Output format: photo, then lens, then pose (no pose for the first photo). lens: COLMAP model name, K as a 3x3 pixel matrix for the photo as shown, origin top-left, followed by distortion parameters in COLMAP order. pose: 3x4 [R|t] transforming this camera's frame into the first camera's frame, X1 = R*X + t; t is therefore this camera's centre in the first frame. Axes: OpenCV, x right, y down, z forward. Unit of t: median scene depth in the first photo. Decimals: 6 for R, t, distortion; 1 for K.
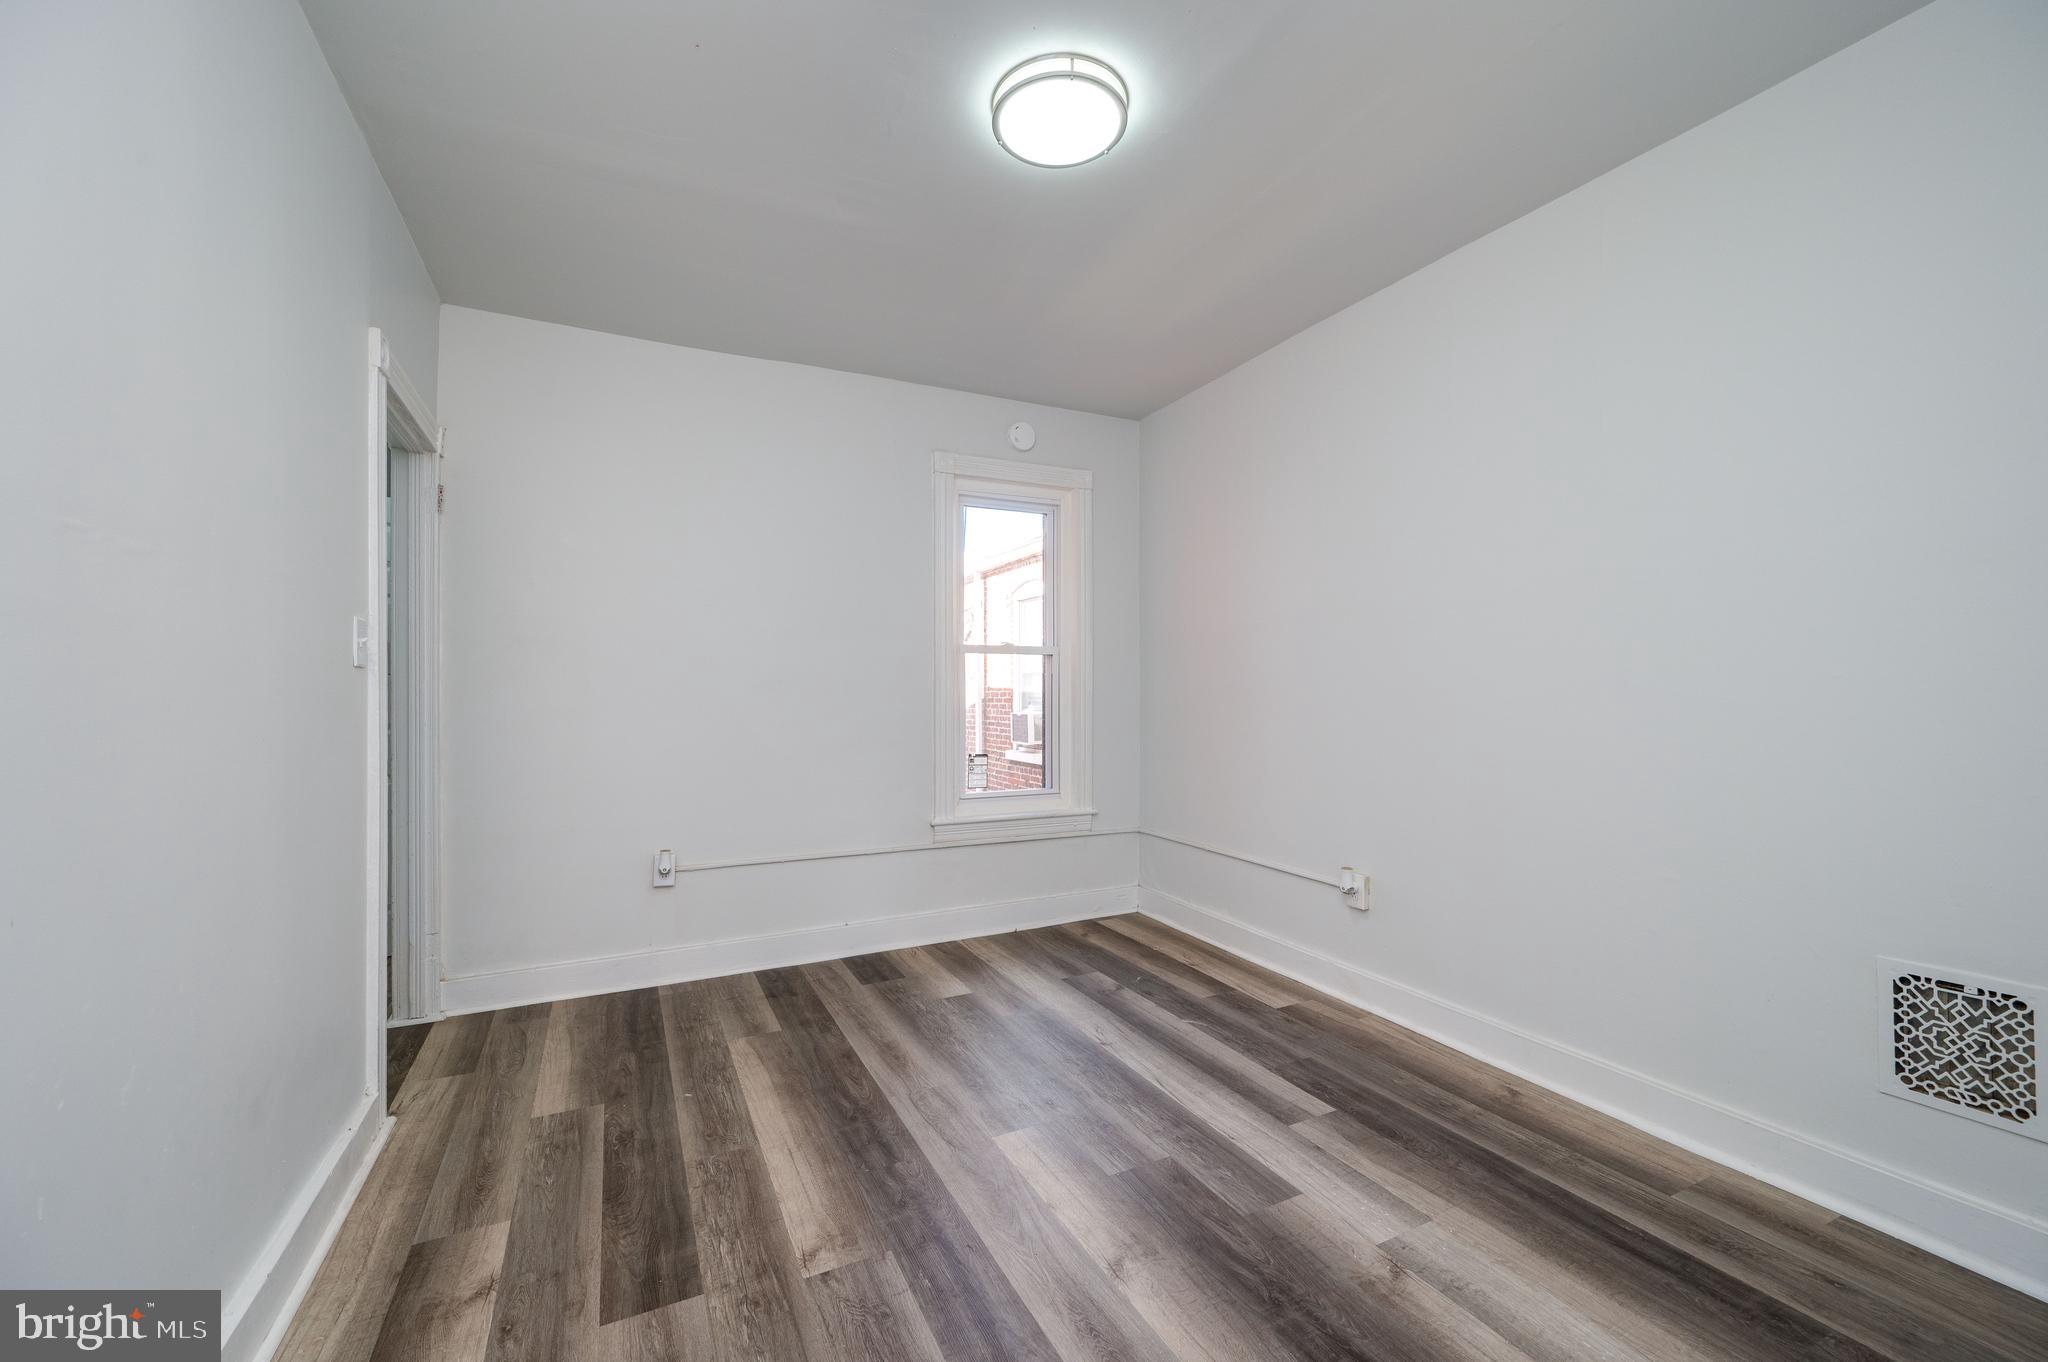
lens RADIAL K [[886.0, 0, 1038.5], [0, 886.0, 685.5], [0, 0, 1]] dist [-0.000010, 0.000021]
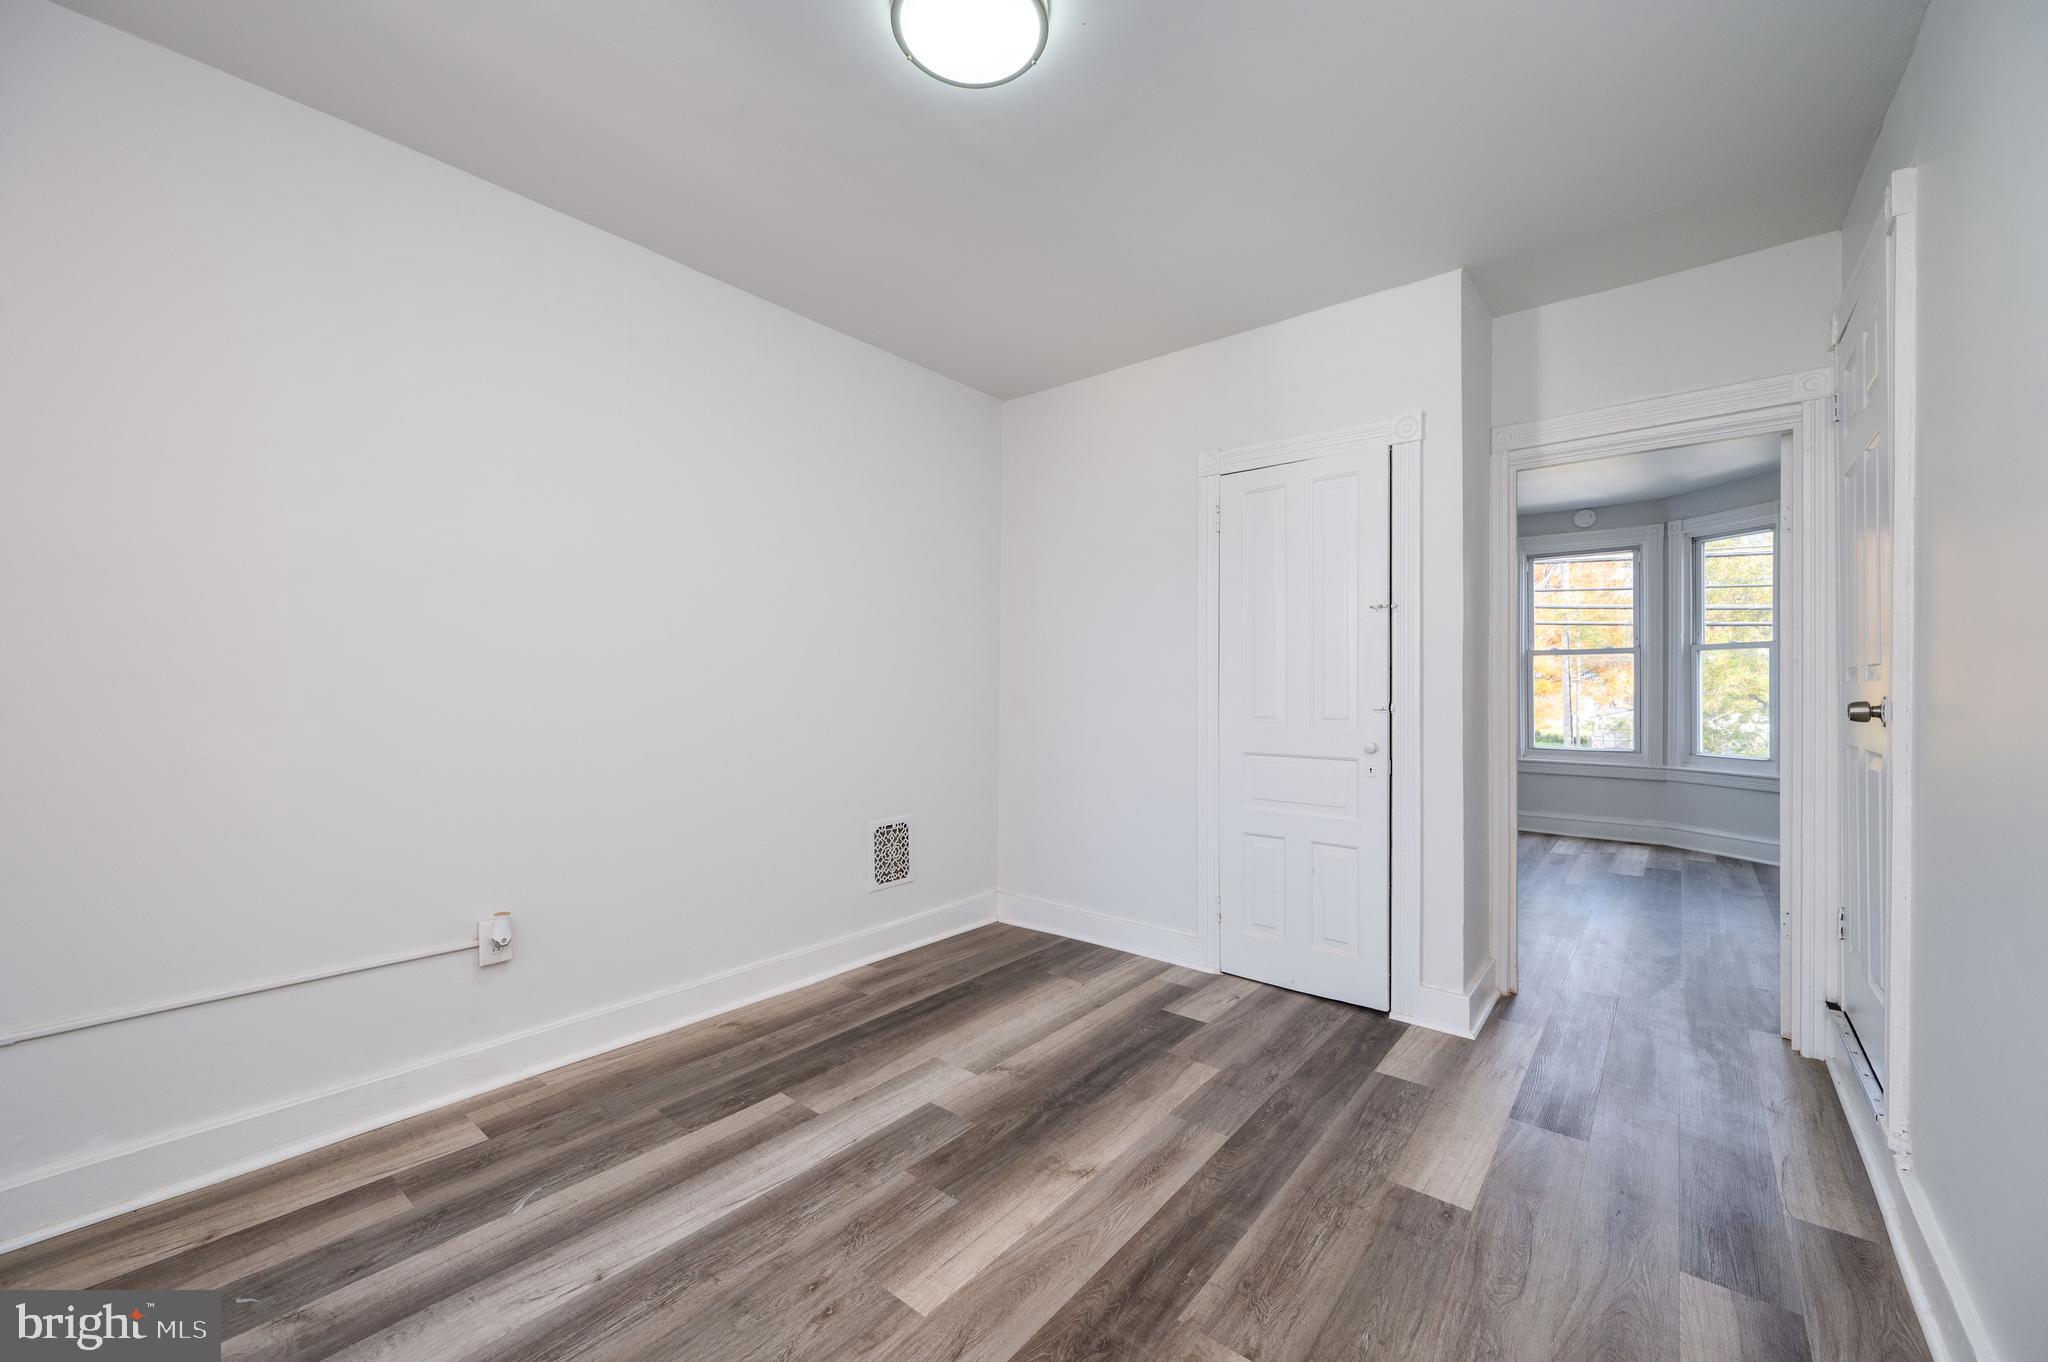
lens RADIAL K [[781.9, 0, 1059.0], [0, 781.9, 691.4], [0, 0, 1]] dist [-0.000082, -0.000027]
pose [[-0.444406, -0.004805, 0.895812, -0.711920], [-0.008161, 0.999966, 0.001315, 0.008080], [-0.895788, -0.006726, -0.444430, 1.278508]]
